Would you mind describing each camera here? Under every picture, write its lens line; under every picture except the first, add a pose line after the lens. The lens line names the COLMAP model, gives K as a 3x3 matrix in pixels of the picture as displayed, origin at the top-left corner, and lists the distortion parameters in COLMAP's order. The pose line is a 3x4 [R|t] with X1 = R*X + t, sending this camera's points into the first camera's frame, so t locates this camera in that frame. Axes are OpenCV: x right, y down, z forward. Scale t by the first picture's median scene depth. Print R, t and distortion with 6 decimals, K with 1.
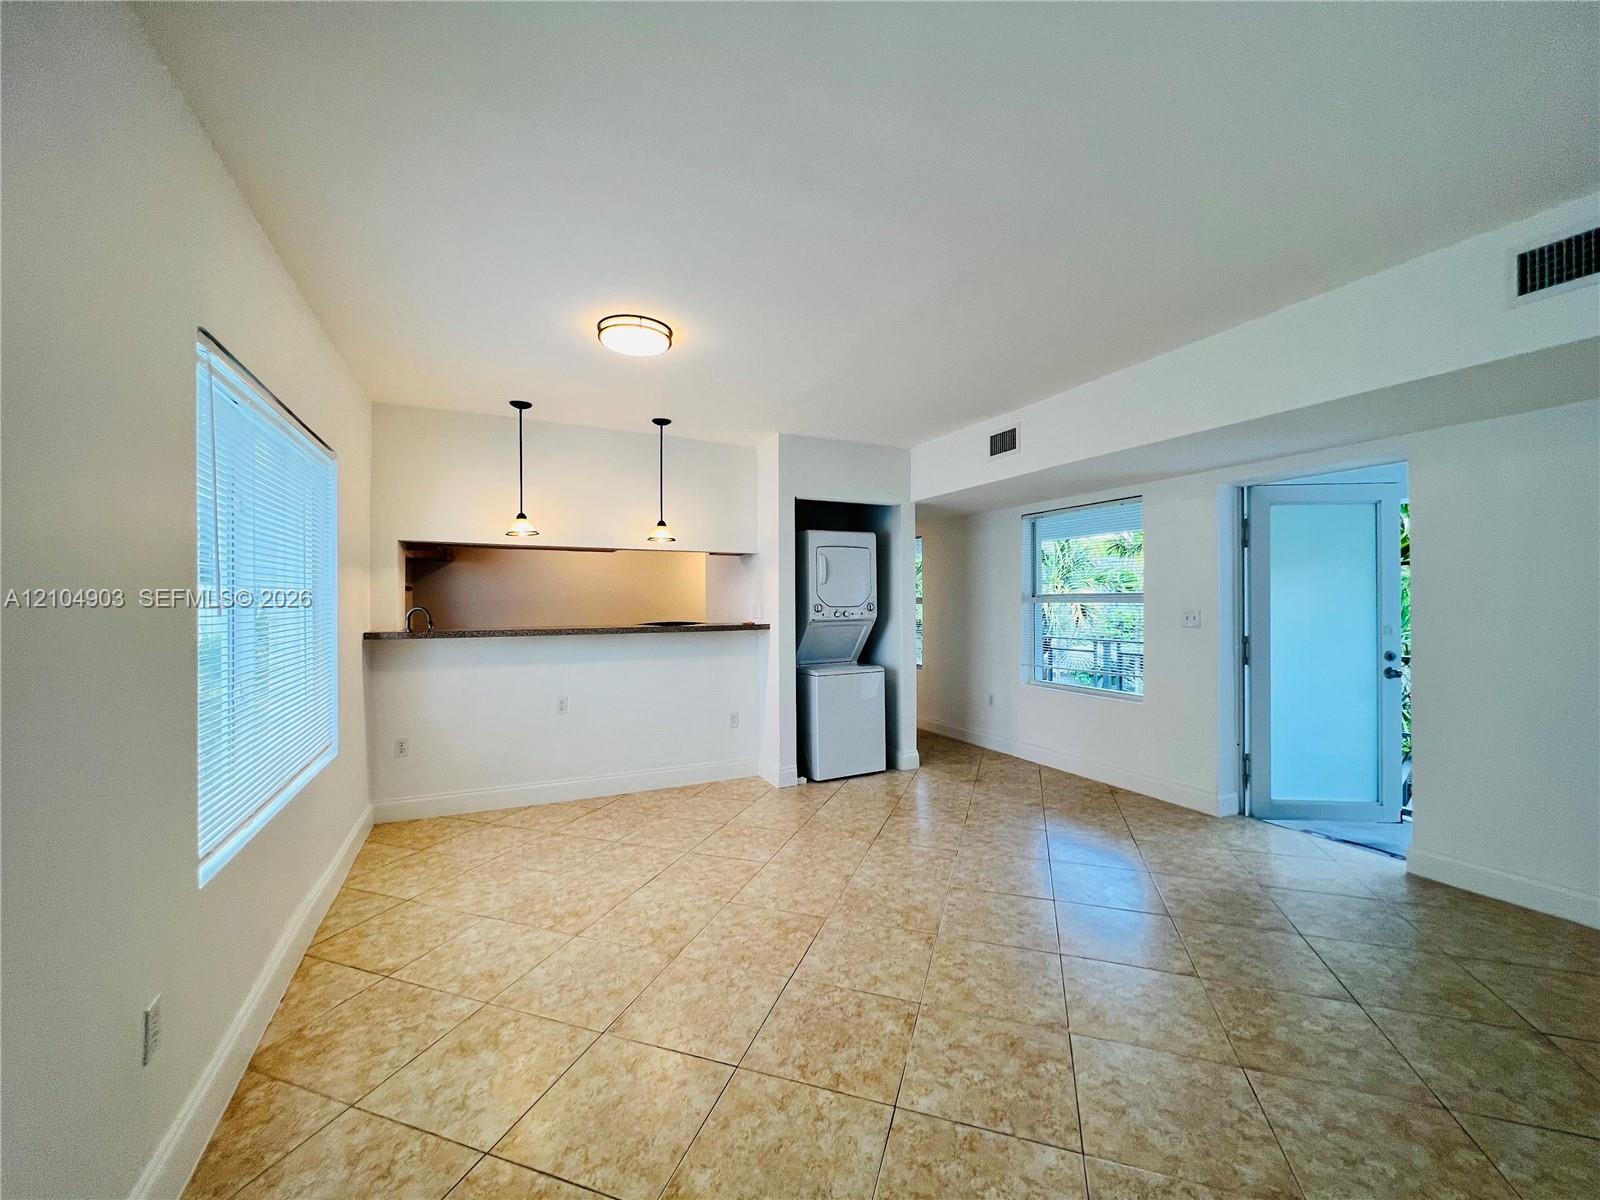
lens RADIAL K [[640.9, 0, 800.0], [0, 640.9, 600.0], [0, 0, 1]] dist [-0.000707, 0.000767]
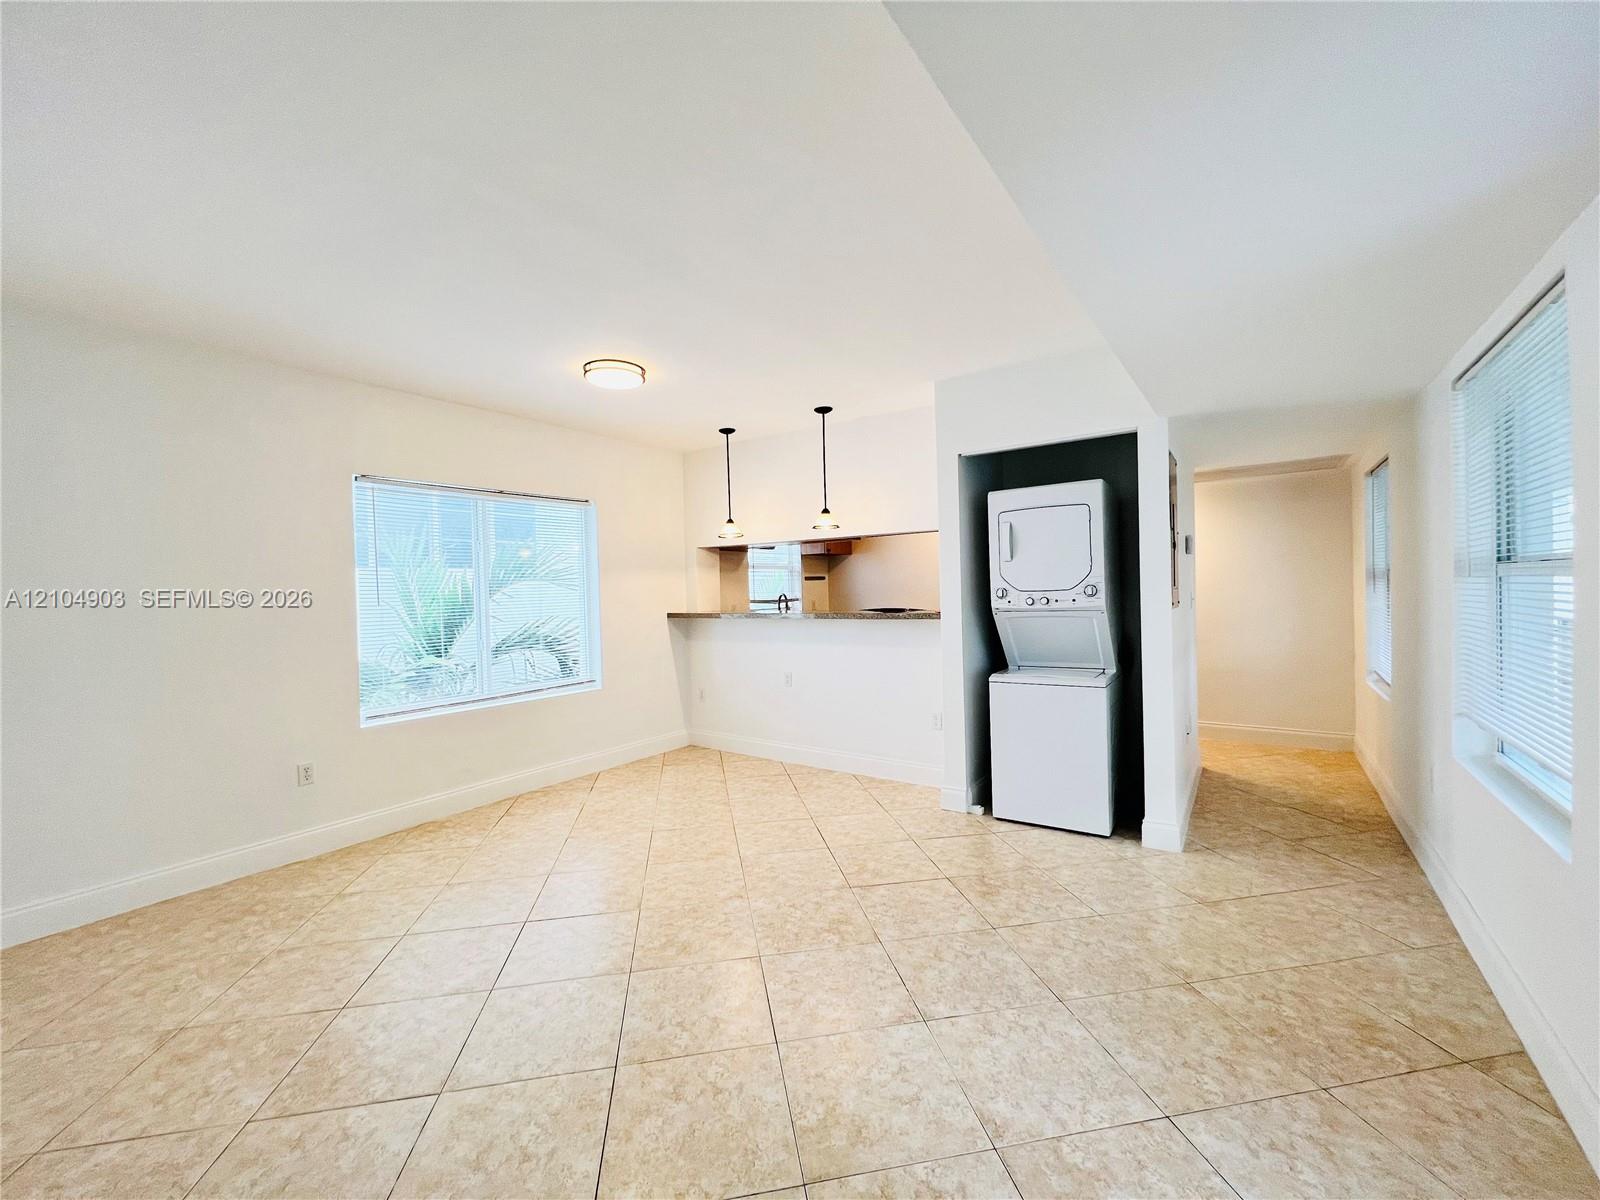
lens RADIAL K [[640.9, 0, 800.0], [0, 640.9, 600.0], [0, 0, 1]] dist [-0.000707, 0.000767]
pose [[0.480177, 0.005784, -0.877152, 0.685211], [0.025836, 0.999451, 0.020734, -0.001534], [0.876791, -0.032618, 0.479764, 0.498692]]
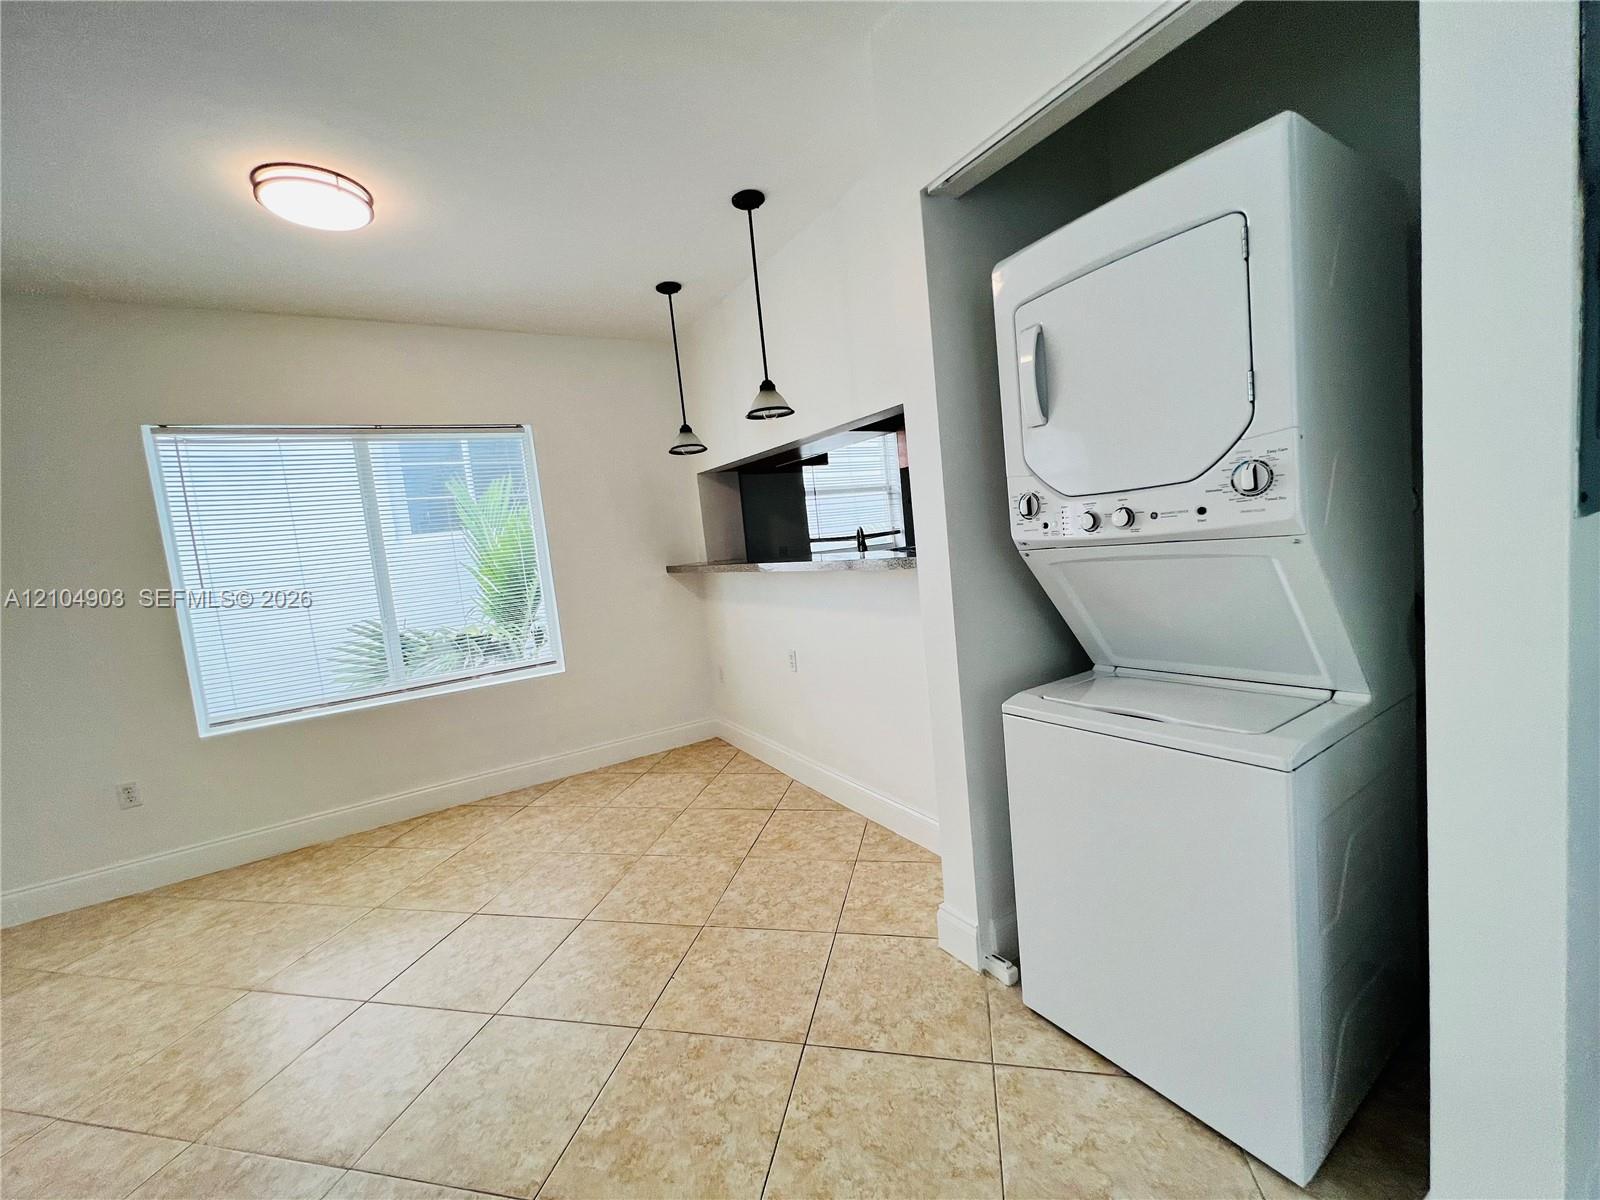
lens RADIAL K [[634.4, 0, 804.9], [0, 634.4, 600.5], [0, 0, 1]] dist [-0.007736, 0.000904]
pose [[0.105204, 0.091589, -0.990224, 0.391689], [0.100373, 0.989687, 0.102203, 0.018588], [0.989372, -0.110144, 0.094926, 1.006927]]
